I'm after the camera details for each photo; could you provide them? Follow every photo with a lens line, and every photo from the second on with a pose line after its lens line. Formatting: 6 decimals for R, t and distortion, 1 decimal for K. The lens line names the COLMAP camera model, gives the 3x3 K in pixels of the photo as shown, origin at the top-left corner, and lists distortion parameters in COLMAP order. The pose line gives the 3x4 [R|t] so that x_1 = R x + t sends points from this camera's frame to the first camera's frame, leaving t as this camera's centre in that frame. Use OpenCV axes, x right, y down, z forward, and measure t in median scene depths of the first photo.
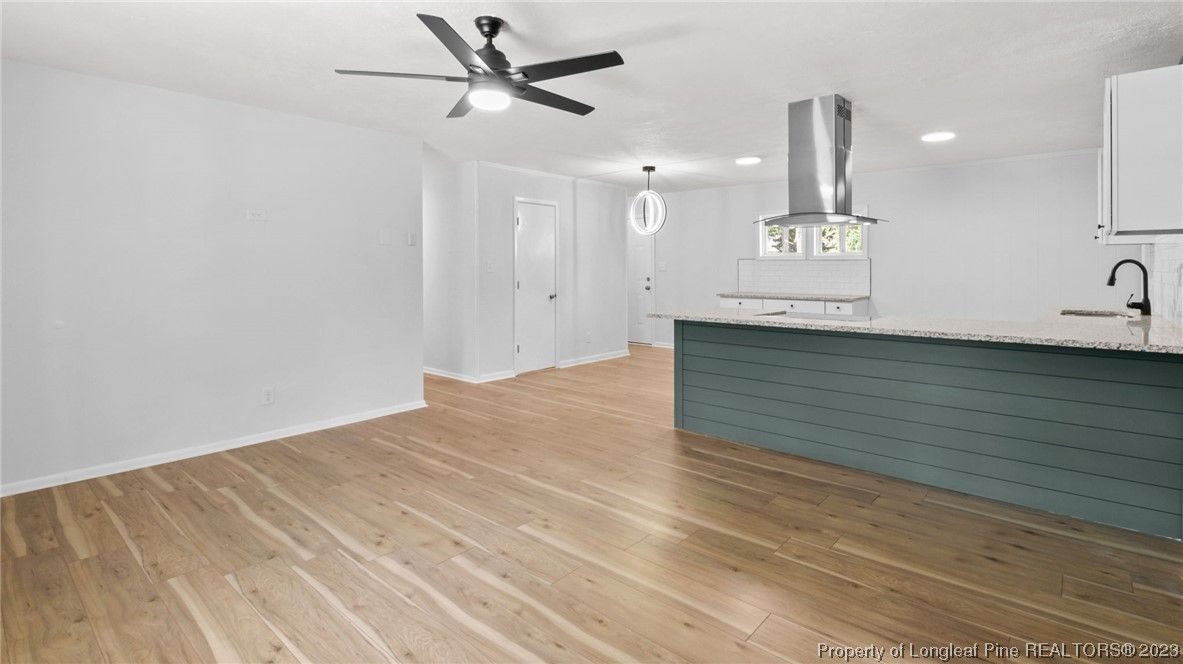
lens RADIAL K [[557.5, 0, 597.6], [0, 557.5, 269.7], [0, 0, 1]] dist [0.006293, -0.001181]
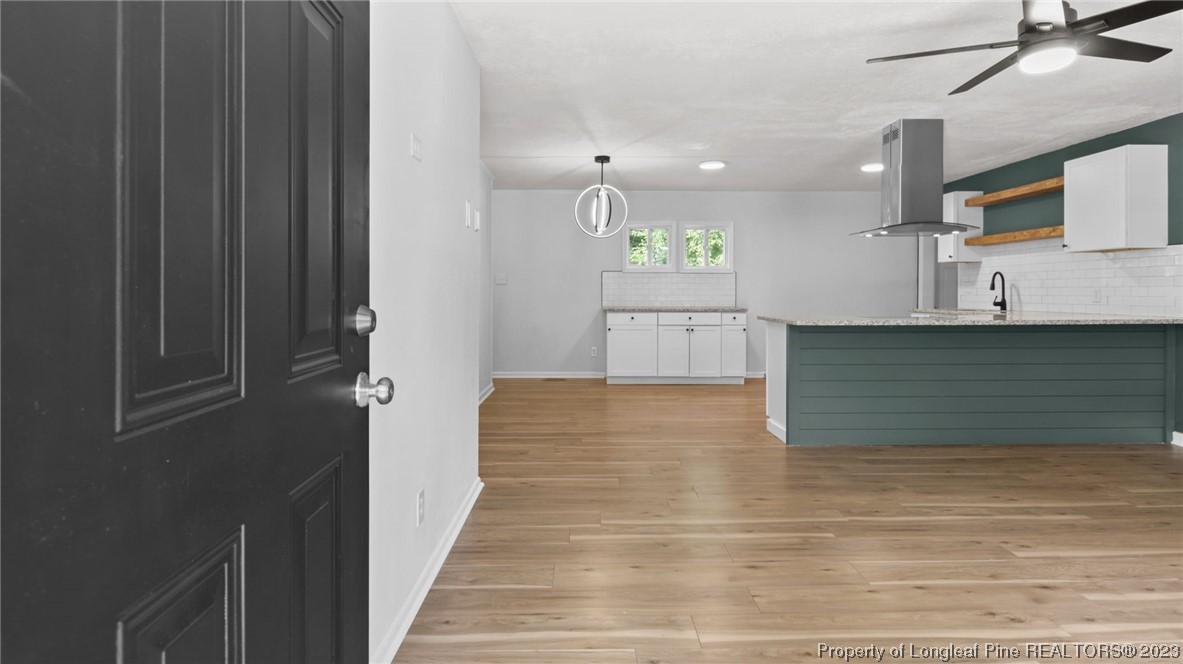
lens RADIAL K [[629.5, 0, 606.5], [0, 629.5, 295.1], [0, 0, 1]] dist [0.037443, -0.029437]
pose [[0.733471, -0.003342, 0.679713, -1.129892], [0.001556, 0.999994, 0.003237, 0.044591], [-0.679719, -0.001317, 0.733471, 0.620818]]
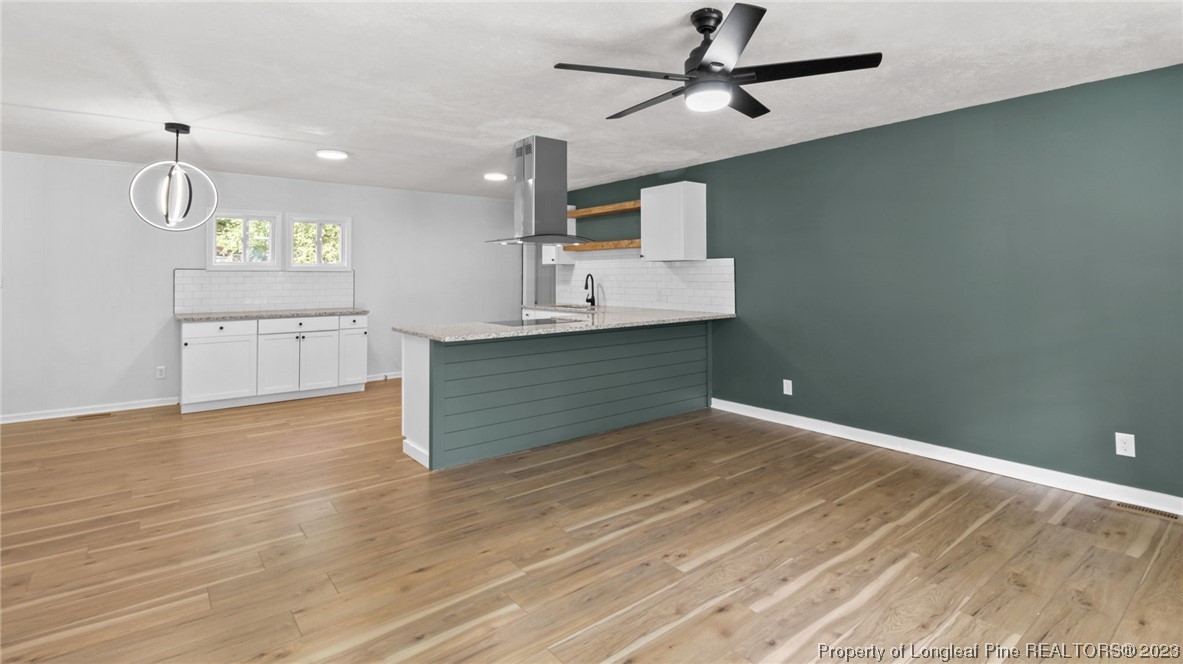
lens RADIAL K [[557.5, 0, 597.6], [0, 557.5, 269.7], [0, 0, 1]] dist [0.006293, -0.001181]
pose [[0.177967, 0.009216, 0.983993, -0.930650], [0.006604, 0.999922, -0.010560, -0.015599], [-0.984014, 0.008377, 0.177892, 0.851915]]
